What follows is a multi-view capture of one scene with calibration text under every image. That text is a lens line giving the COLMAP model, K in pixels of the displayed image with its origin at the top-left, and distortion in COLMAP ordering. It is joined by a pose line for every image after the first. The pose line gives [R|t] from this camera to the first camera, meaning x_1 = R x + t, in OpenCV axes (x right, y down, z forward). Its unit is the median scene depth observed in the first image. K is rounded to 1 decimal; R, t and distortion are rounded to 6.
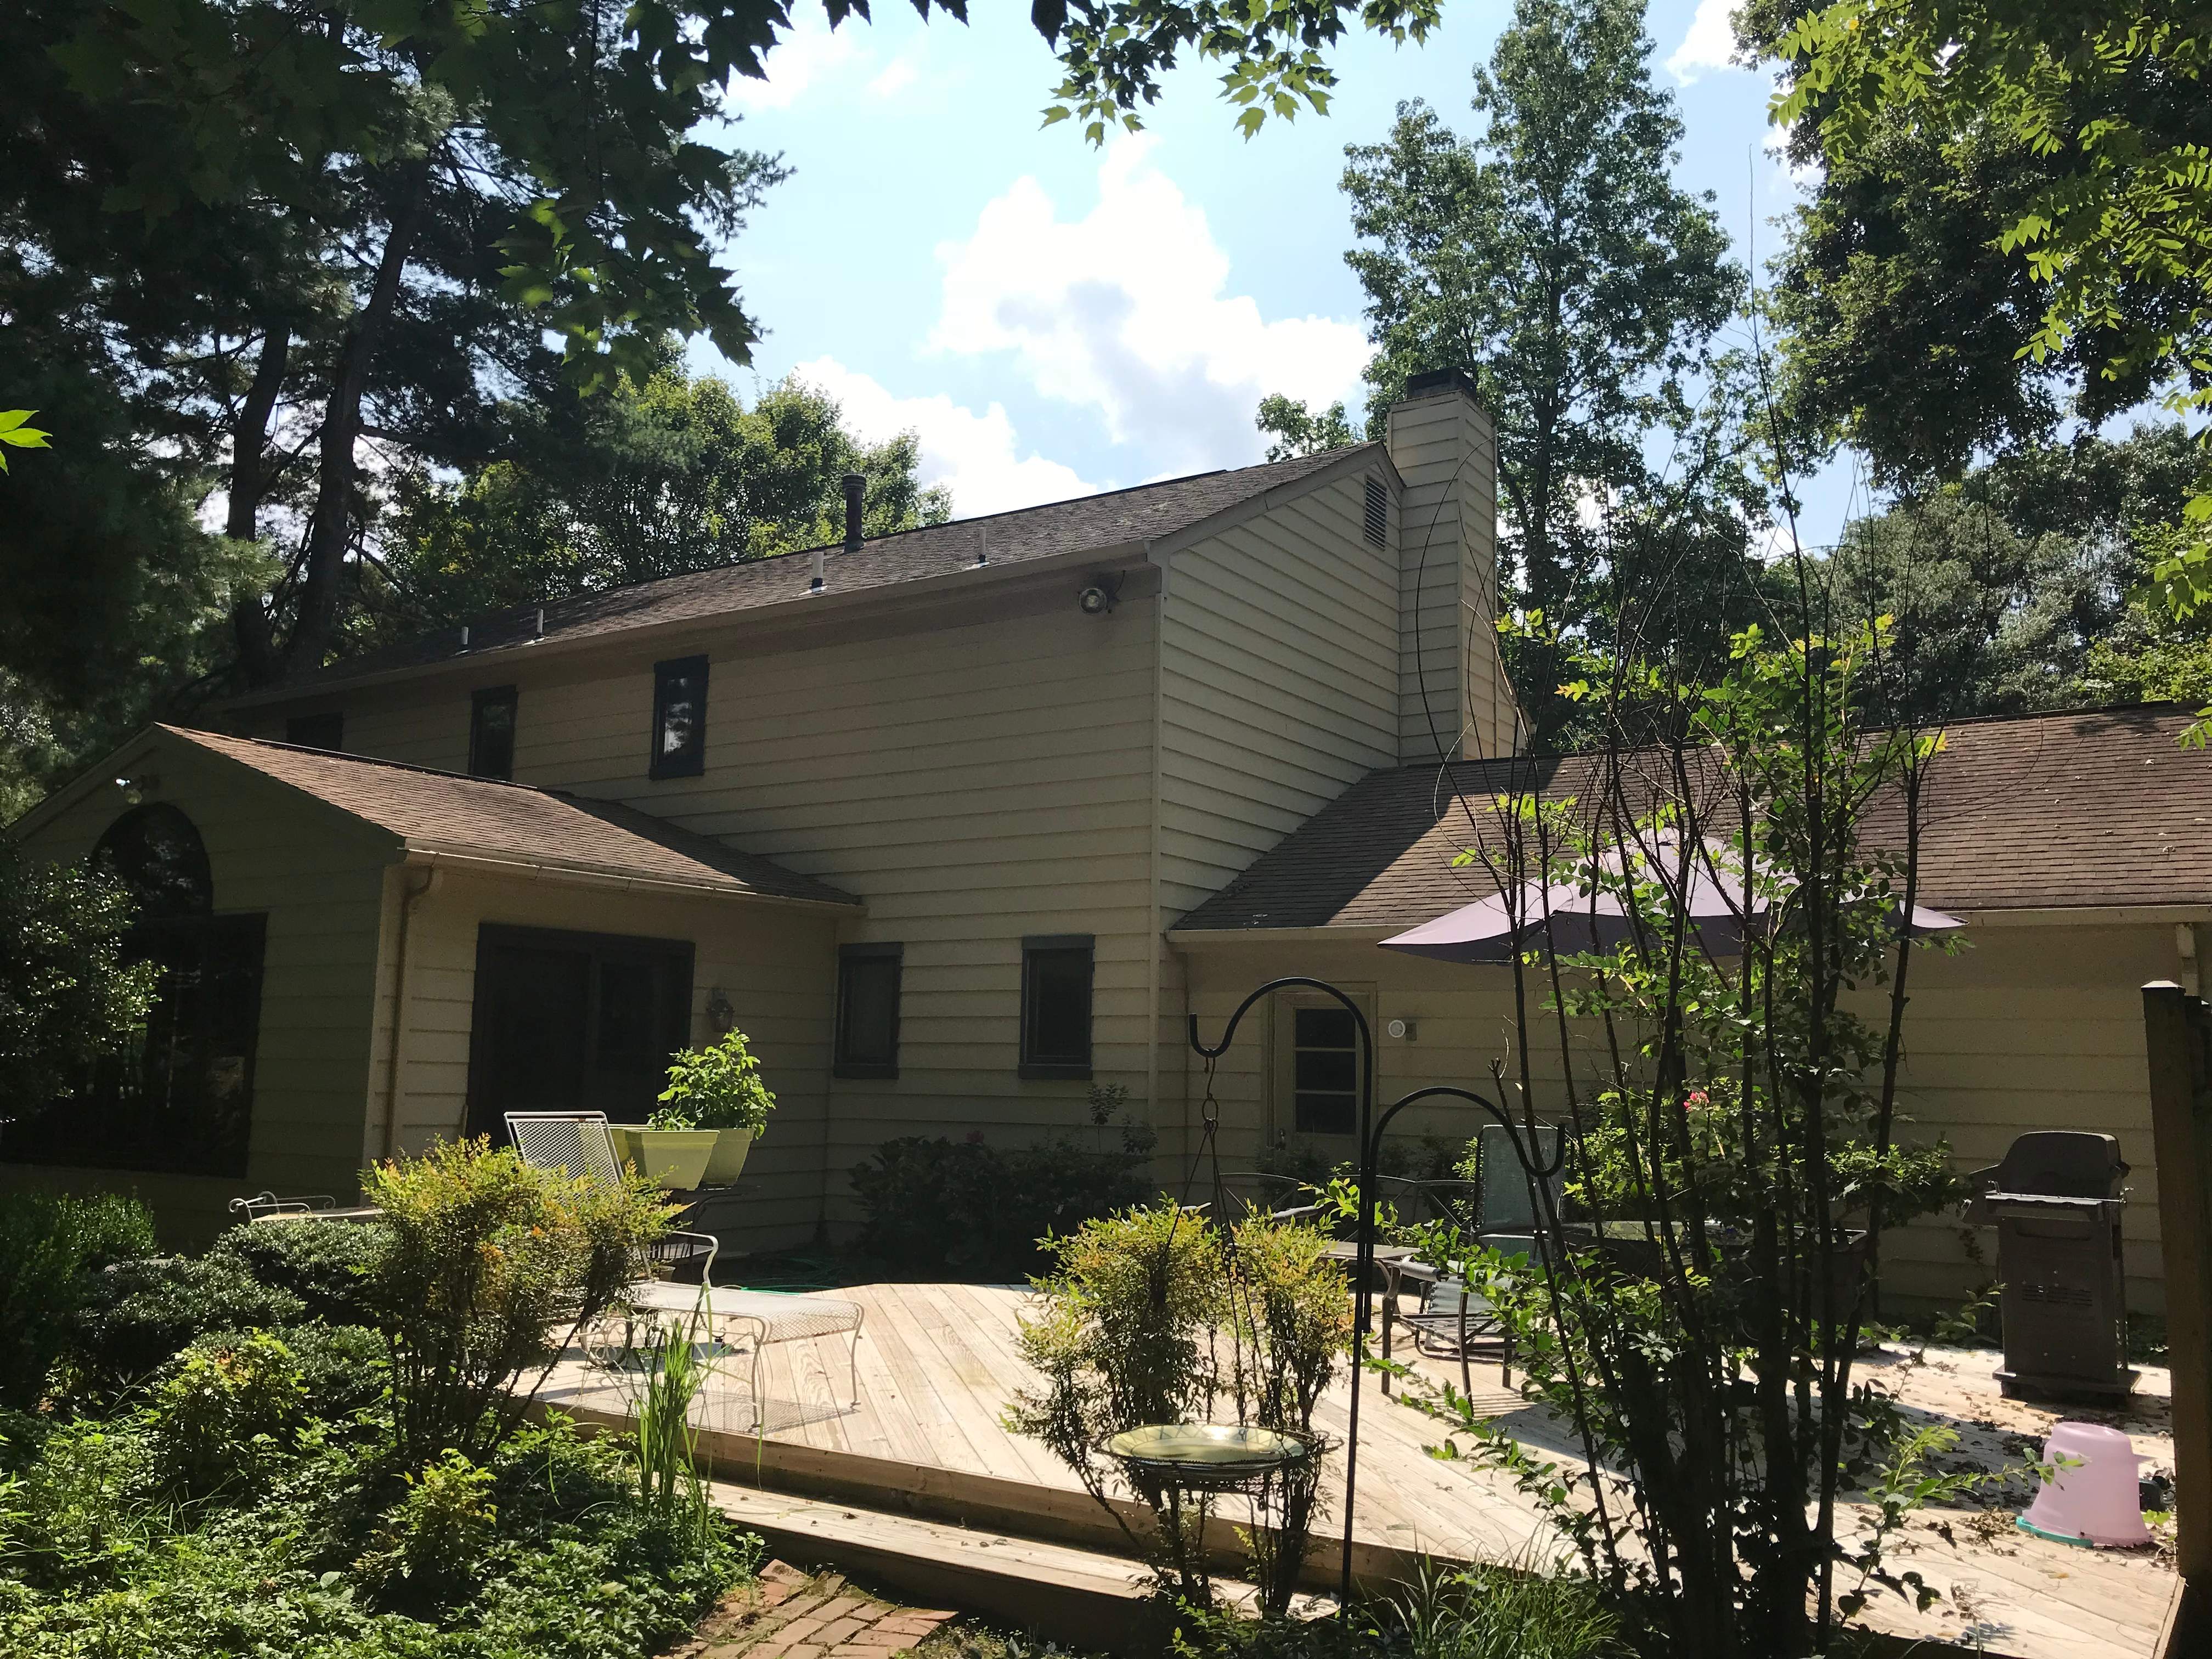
lens RADIAL K [[1814.3, 0, 1117.4], [0, 1814.3, 830.5], [0, 0, 1]] dist [0.030525, -0.041223]
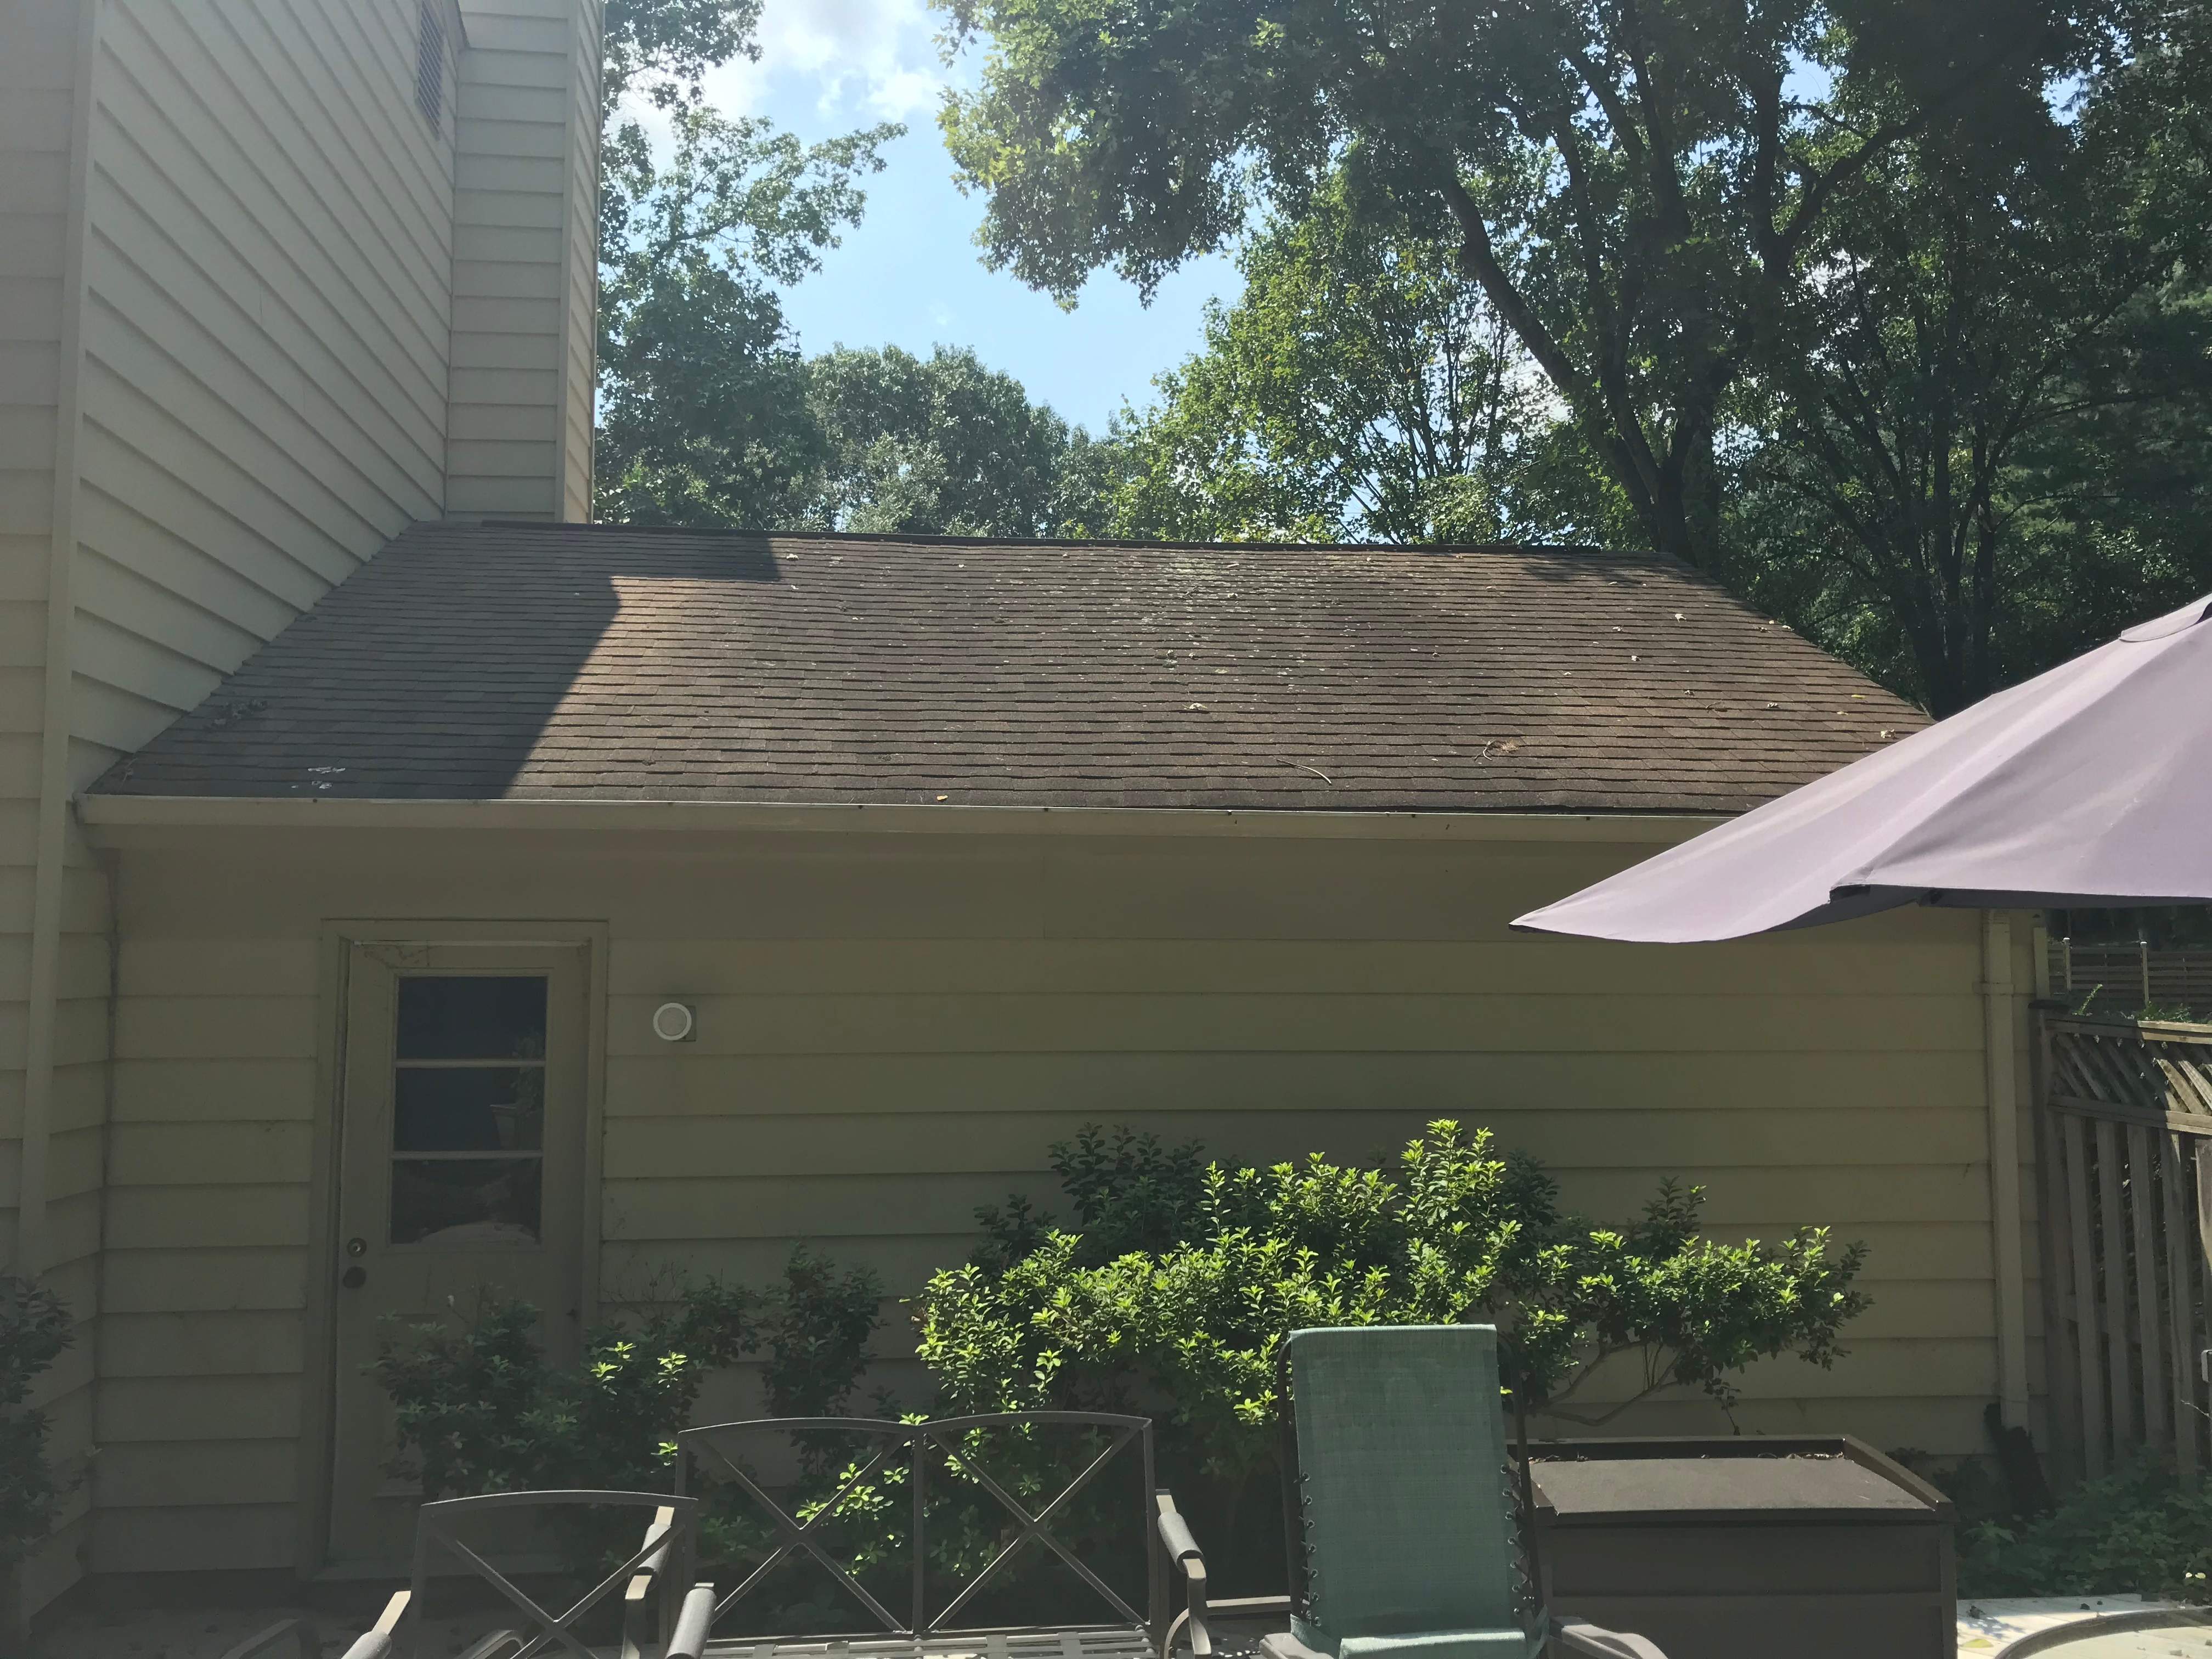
lens RADIAL K [[1814.3, 0, 1119.4], [0, 1814.3, 813.5], [0, 0, 1]] dist [0.030525, -0.041223]
pose [[0.773277, 0.034597, 0.633124, -0.041066], [-0.068055, 0.997271, 0.028624, 0.024080], [-0.630406, -0.065221, 0.773521, 0.400877]]
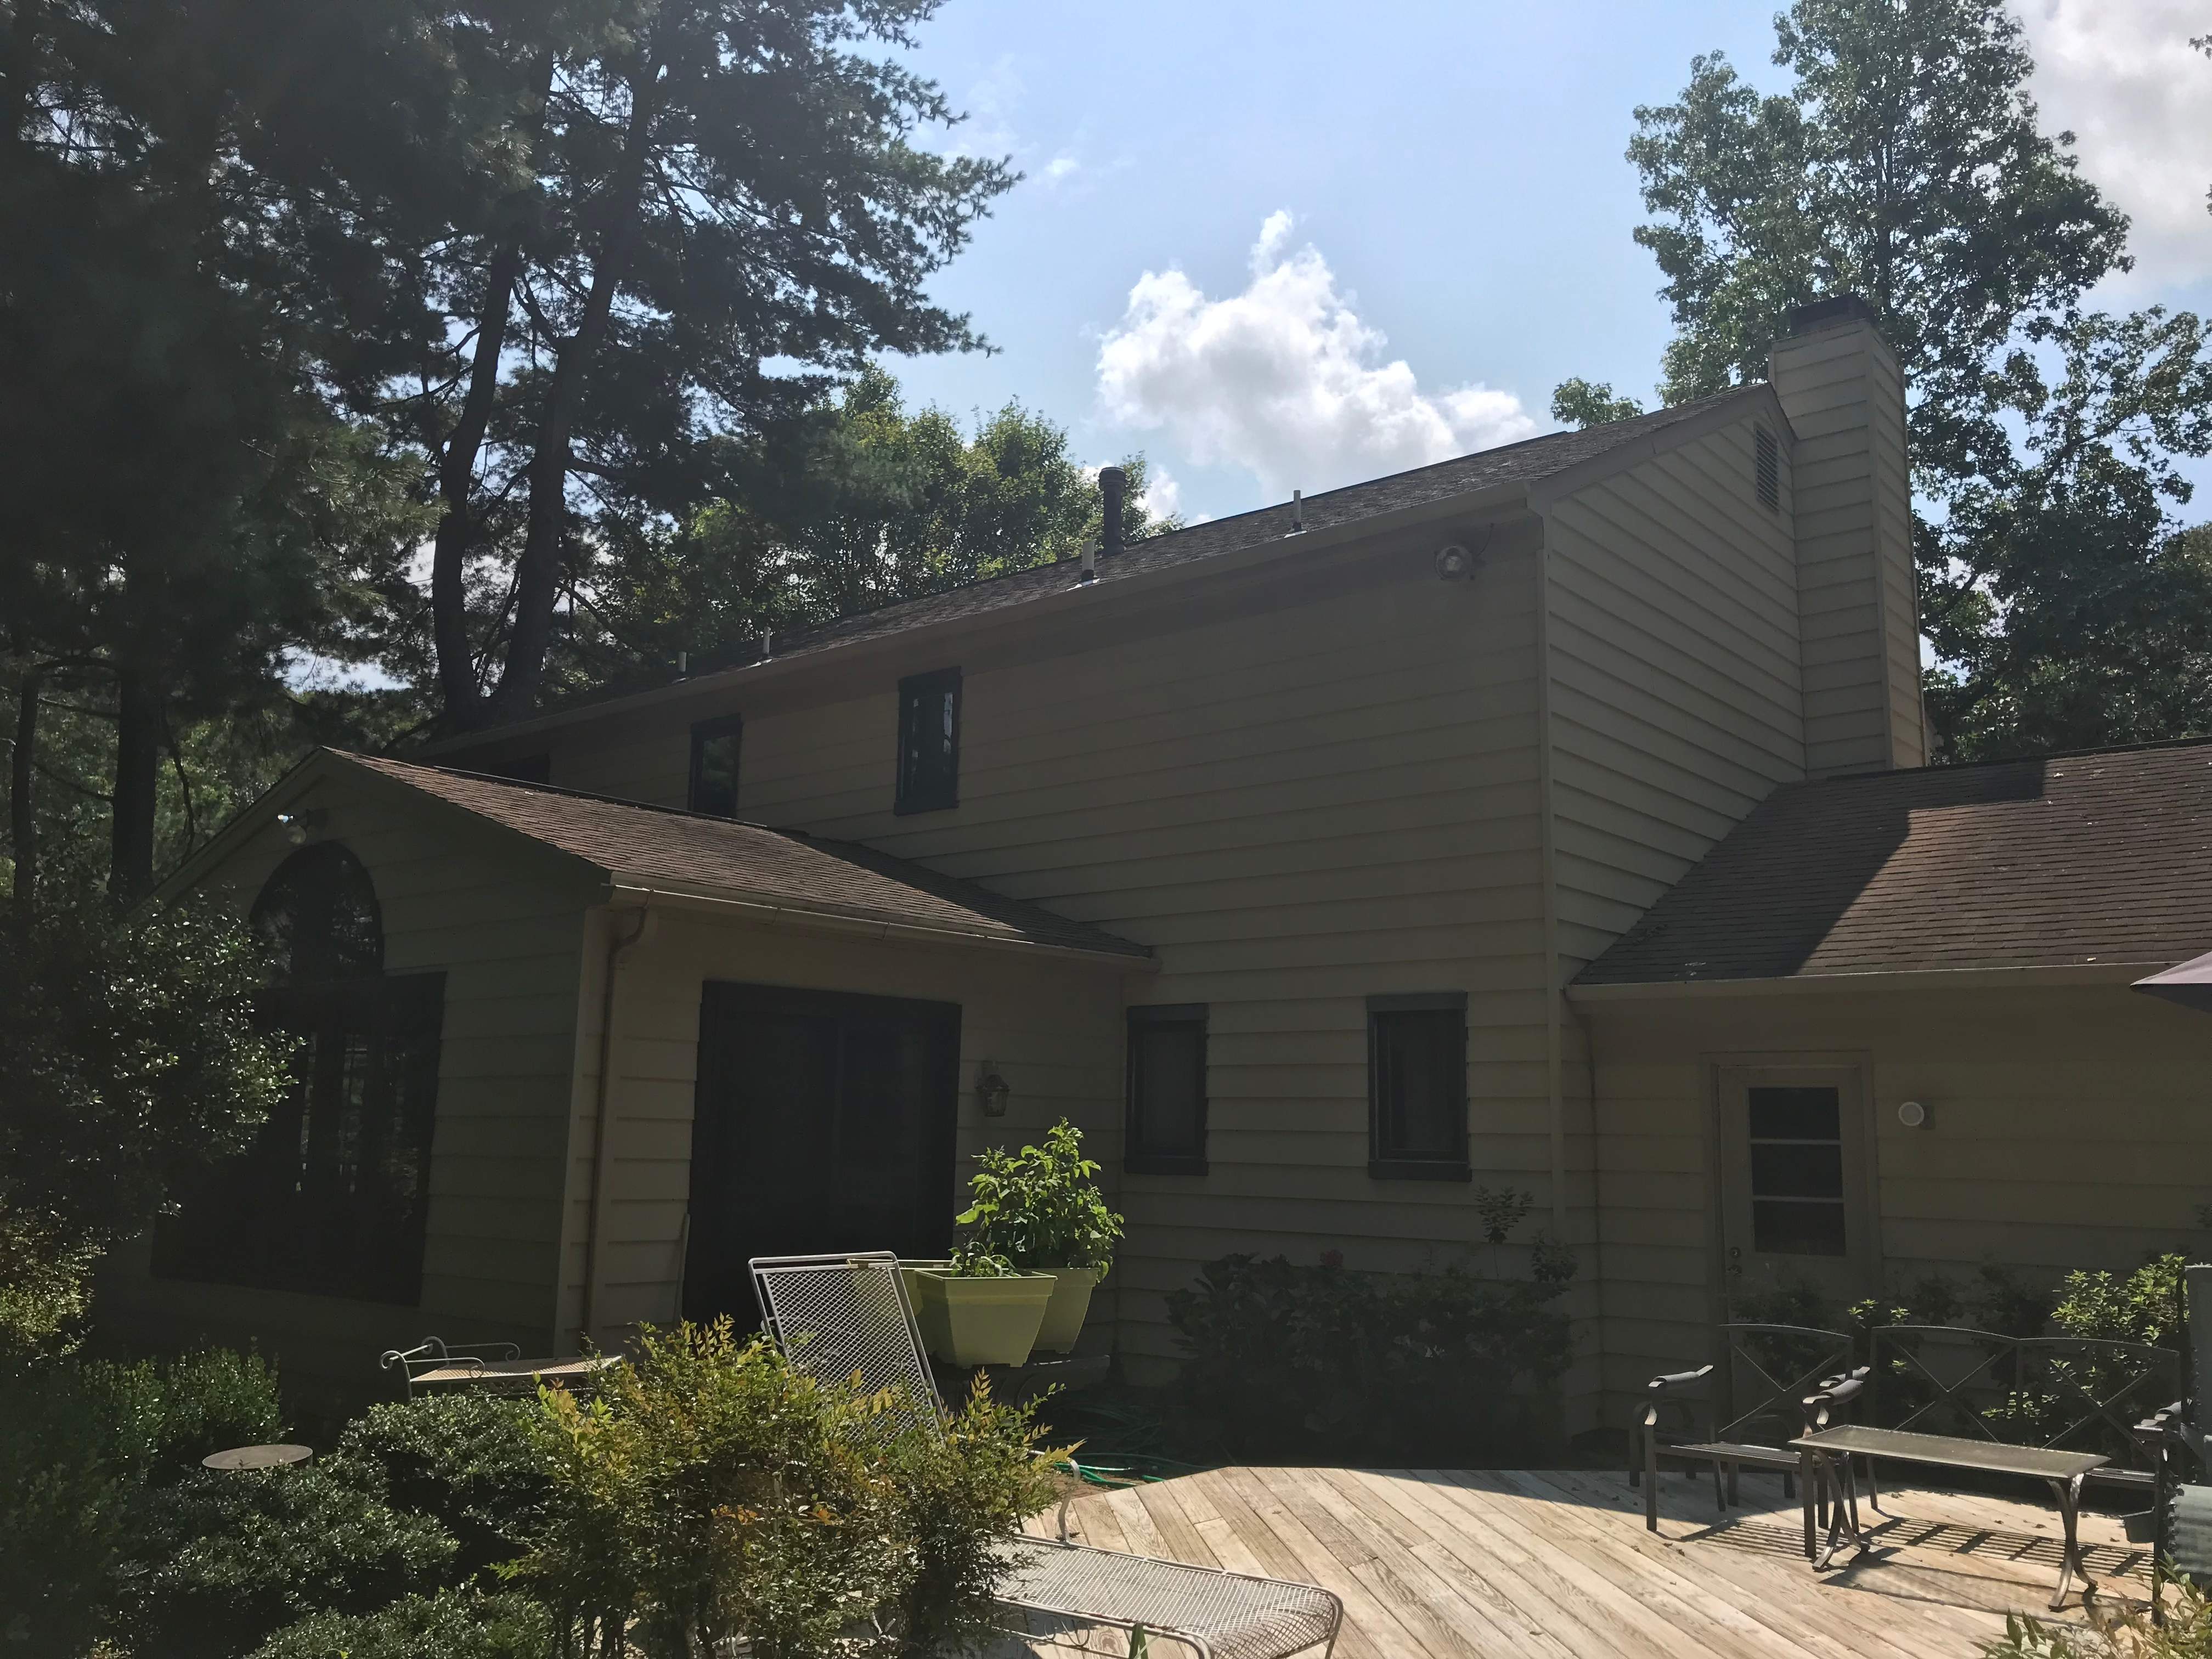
lens RADIAL K [[1814.3, 0, 1105.6], [0, 1814.3, 837.2], [0, 0, 1]] dist [0.030525, -0.041223]
pose [[0.993248, -0.020537, -0.114178, -0.059118], [0.016274, 0.999140, -0.038147, 0.014672], [0.114863, 0.036032, 0.992728, 0.162964]]
